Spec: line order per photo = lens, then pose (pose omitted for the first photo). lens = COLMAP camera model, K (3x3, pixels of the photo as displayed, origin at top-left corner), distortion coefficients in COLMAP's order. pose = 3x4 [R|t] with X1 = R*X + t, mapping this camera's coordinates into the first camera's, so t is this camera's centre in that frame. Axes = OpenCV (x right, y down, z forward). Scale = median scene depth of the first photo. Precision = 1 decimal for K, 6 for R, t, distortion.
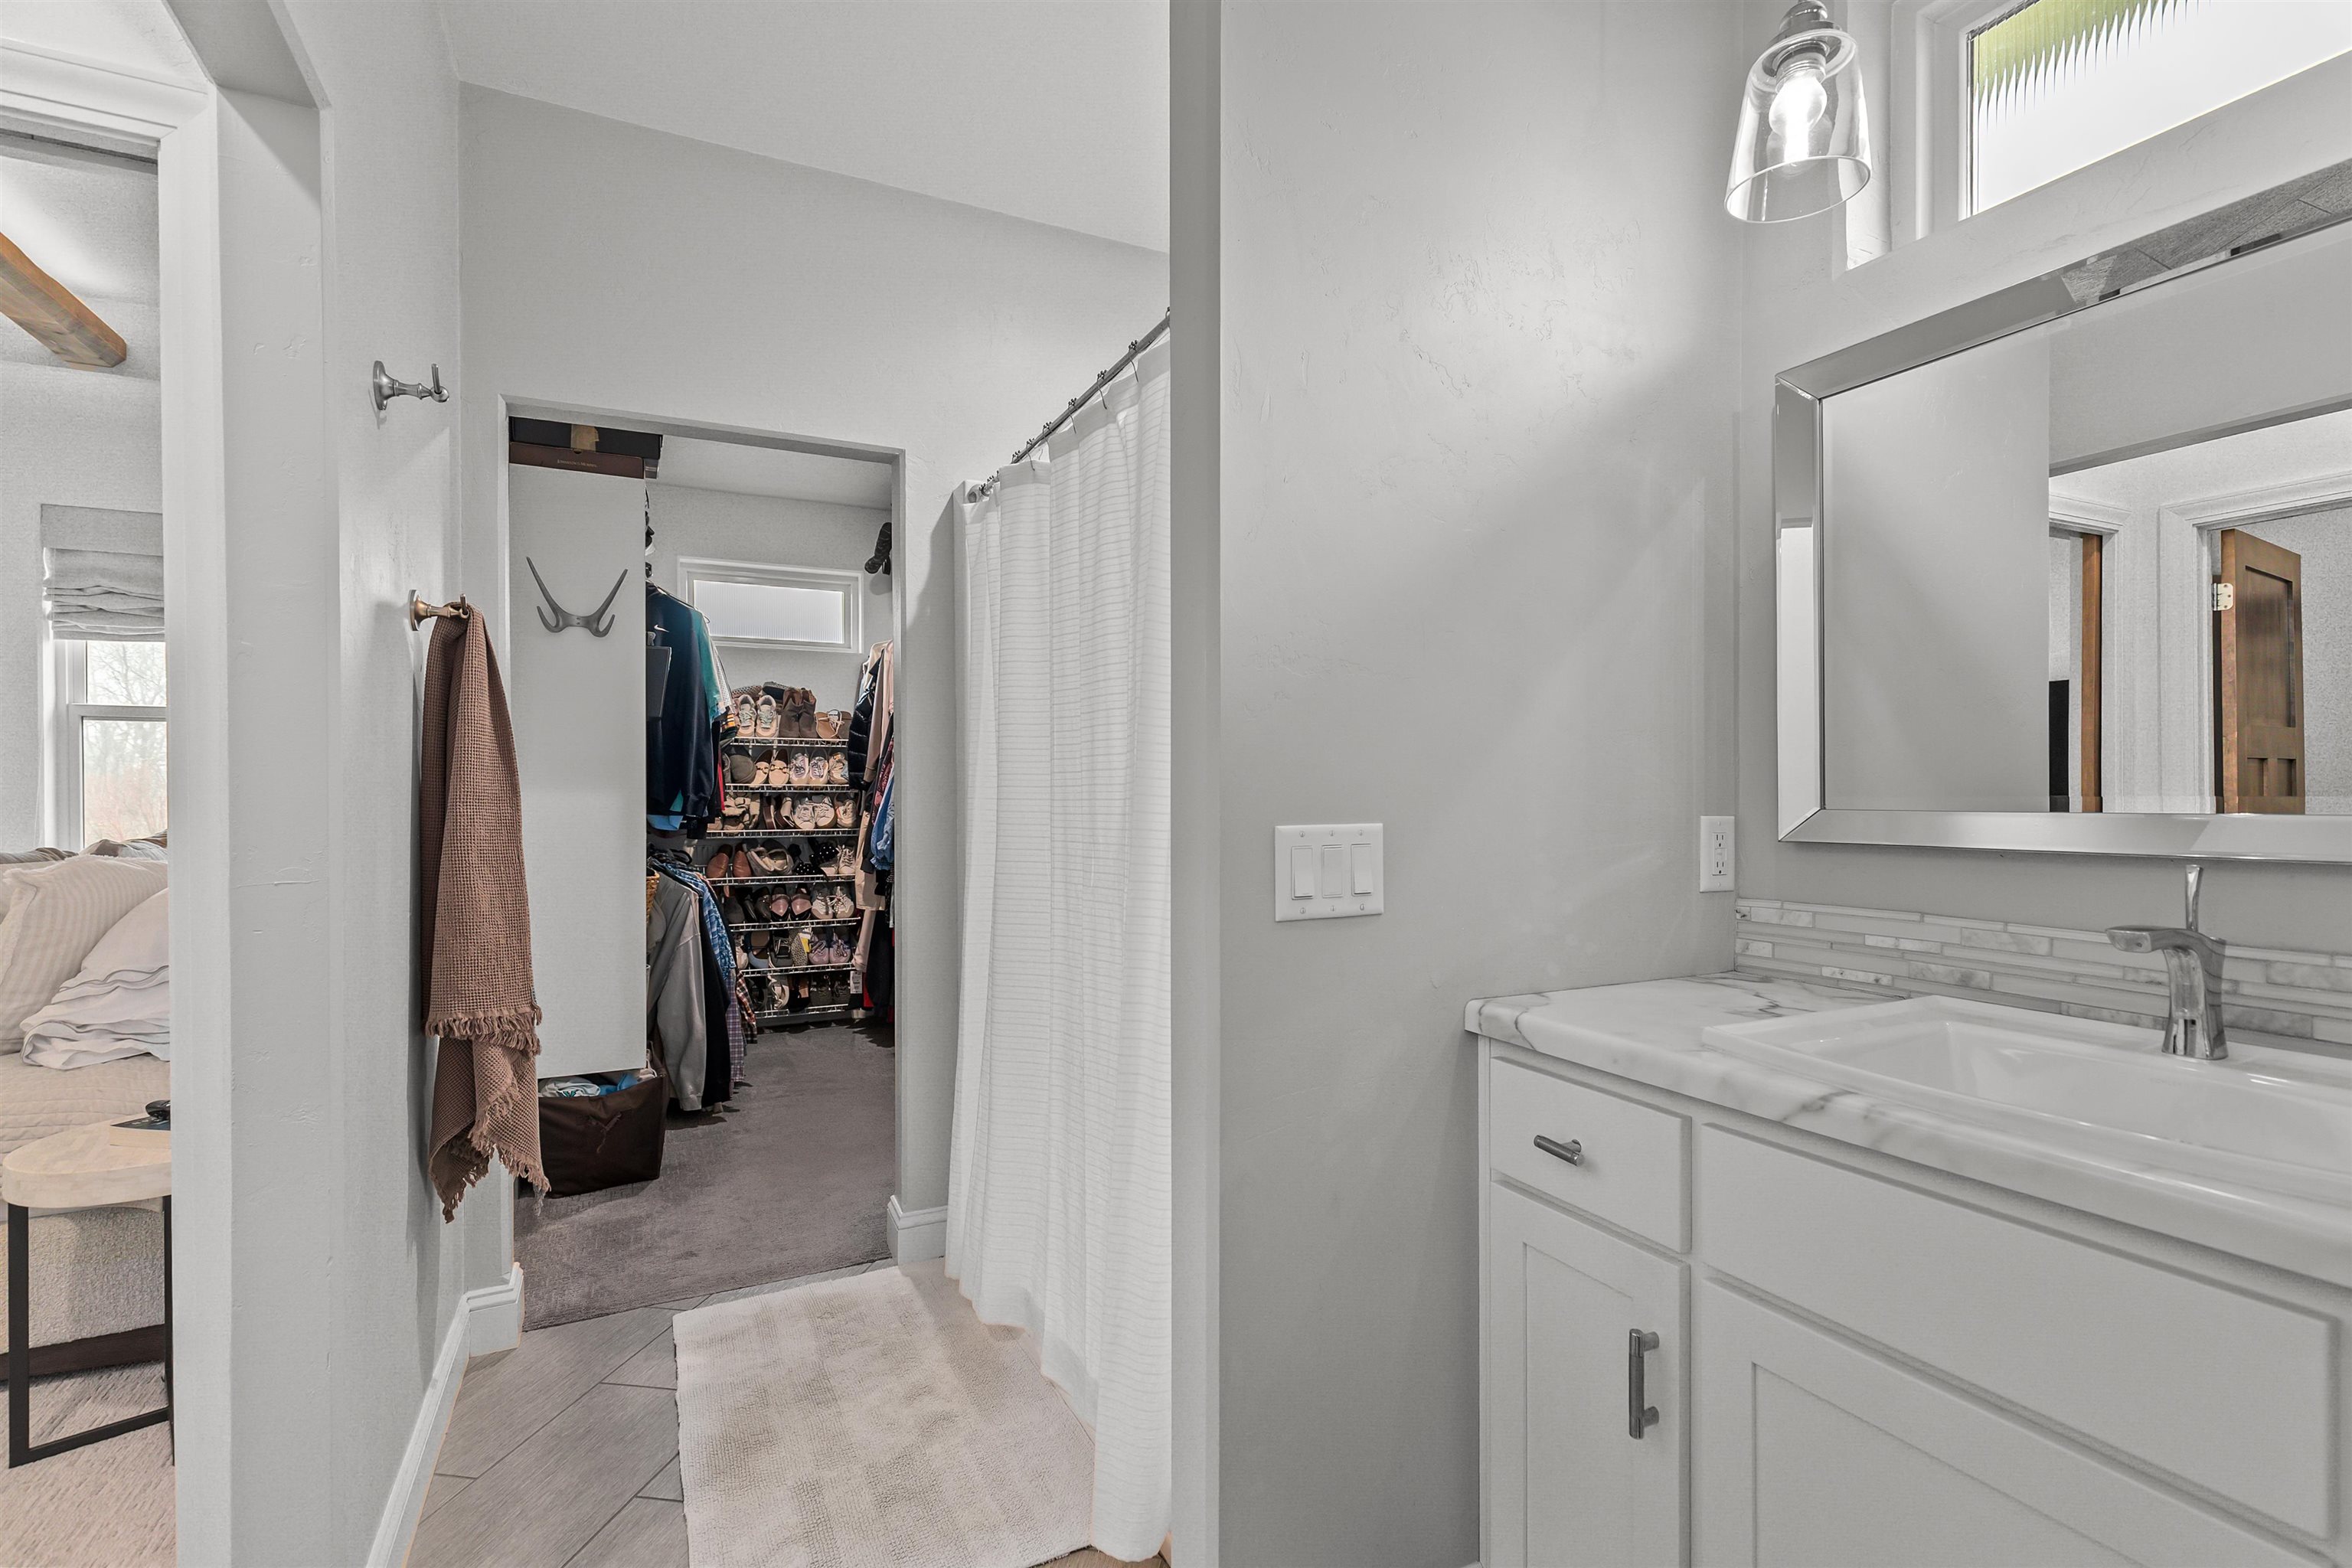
lens RADIAL K [[1060.3, 0, 1175.3], [0, 1060.3, 798.2], [0, 0, 1]] dist [0.005267, -0.001524]
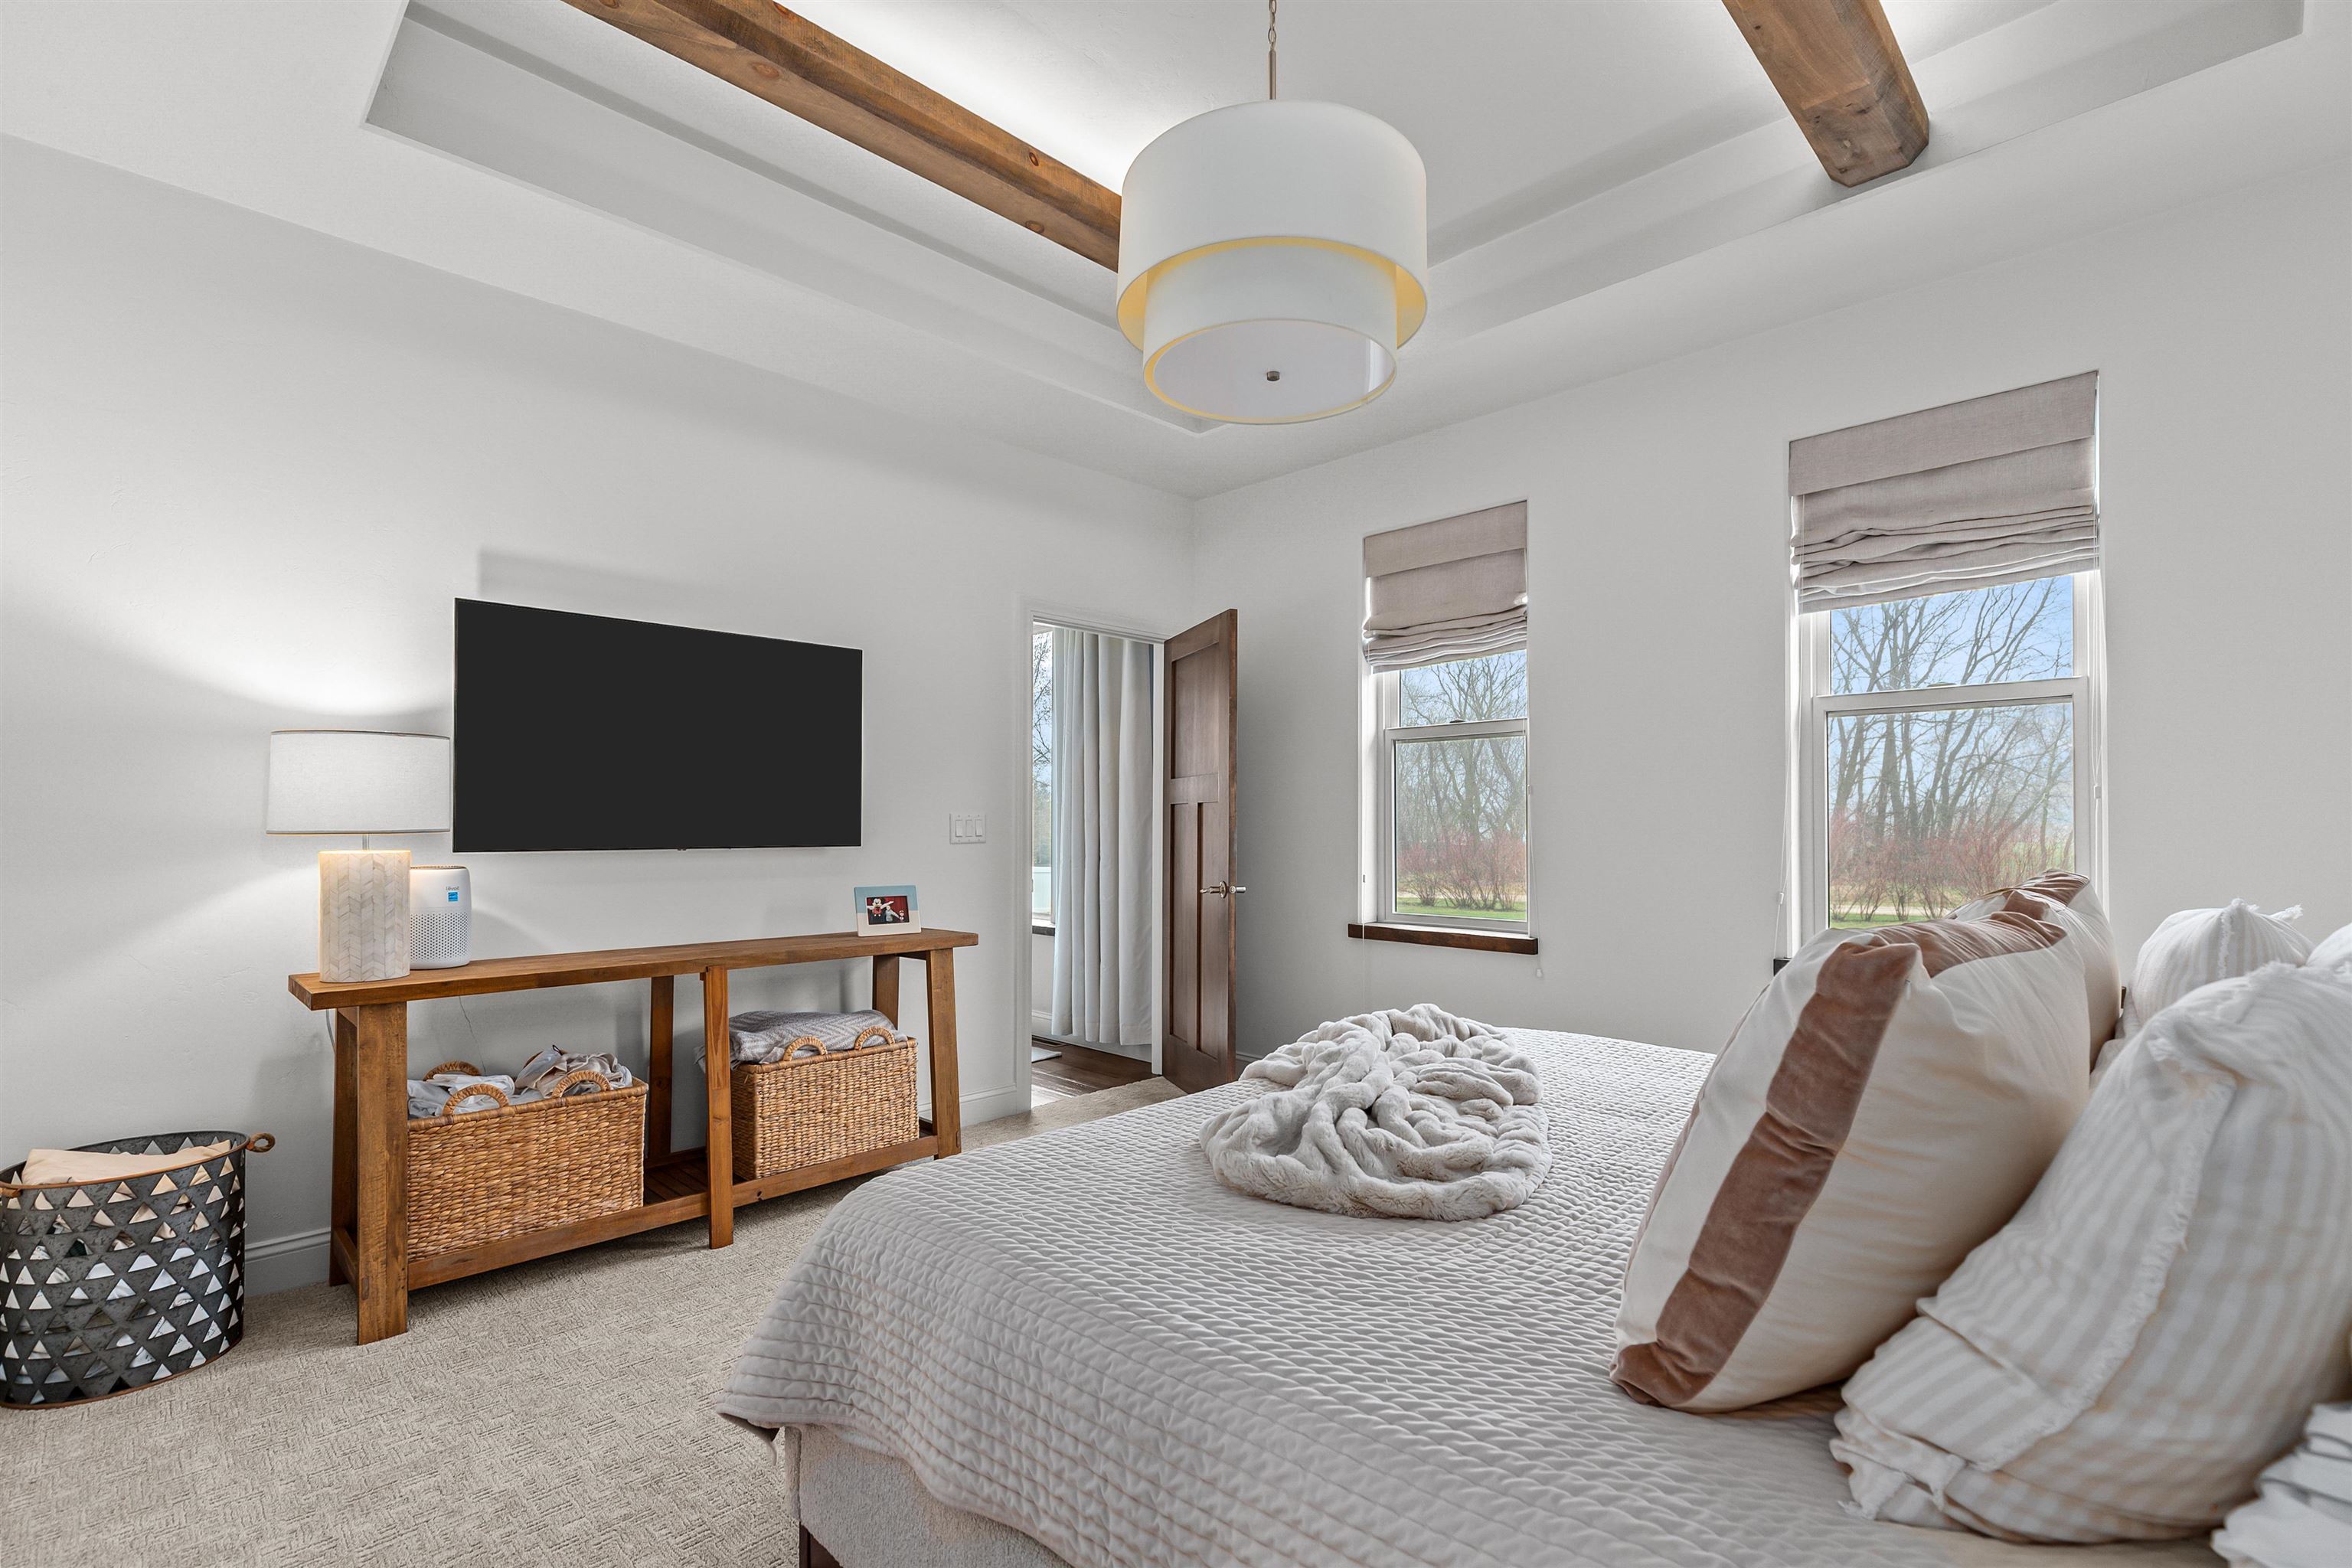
lens RADIAL K [[1060.3, 0, 1176.8], [0, 1060.3, 805.8], [0, 0, 1]] dist [0.005267, -0.001524]
pose [[0.316477, -0.010166, -0.948546, -0.870659], [-0.011422, 0.999829, -0.014527, 0.014250], [0.948531, 0.015432, 0.316307, 0.611183]]
